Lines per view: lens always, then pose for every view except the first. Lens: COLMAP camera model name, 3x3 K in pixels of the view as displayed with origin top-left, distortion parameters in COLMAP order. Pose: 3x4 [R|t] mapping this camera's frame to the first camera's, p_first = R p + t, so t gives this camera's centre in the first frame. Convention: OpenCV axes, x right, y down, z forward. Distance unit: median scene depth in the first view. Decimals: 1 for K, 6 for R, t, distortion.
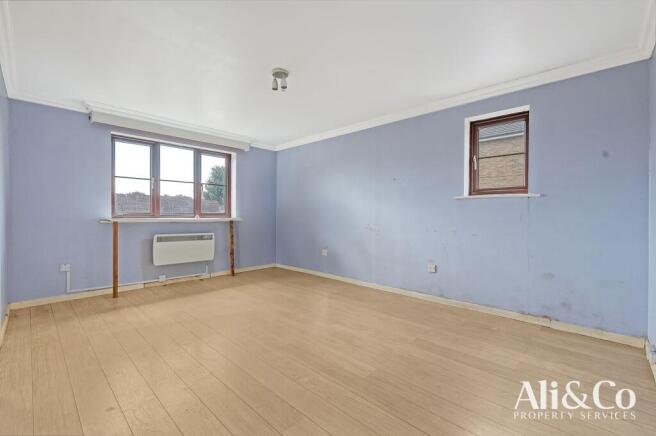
lens RADIAL K [[286.0, 0, 328.0], [0, 286.0, 218.0], [0, 0, 1]] dist [0.001682, 0.000247]
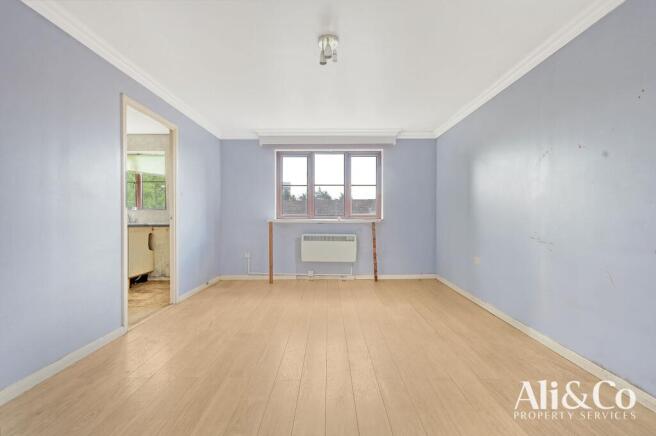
lens RADIAL K [[286.0, 0, 328.0], [0, 286.0, 218.0], [0, 0, 1]] dist [0.001682, 0.000247]
pose [[0.681138, -0.000163, -0.732155, 0.263986], [-0.004343, 0.999981, -0.004263, -0.000318], [0.732142, 0.006083, 0.681125, 0.273686]]
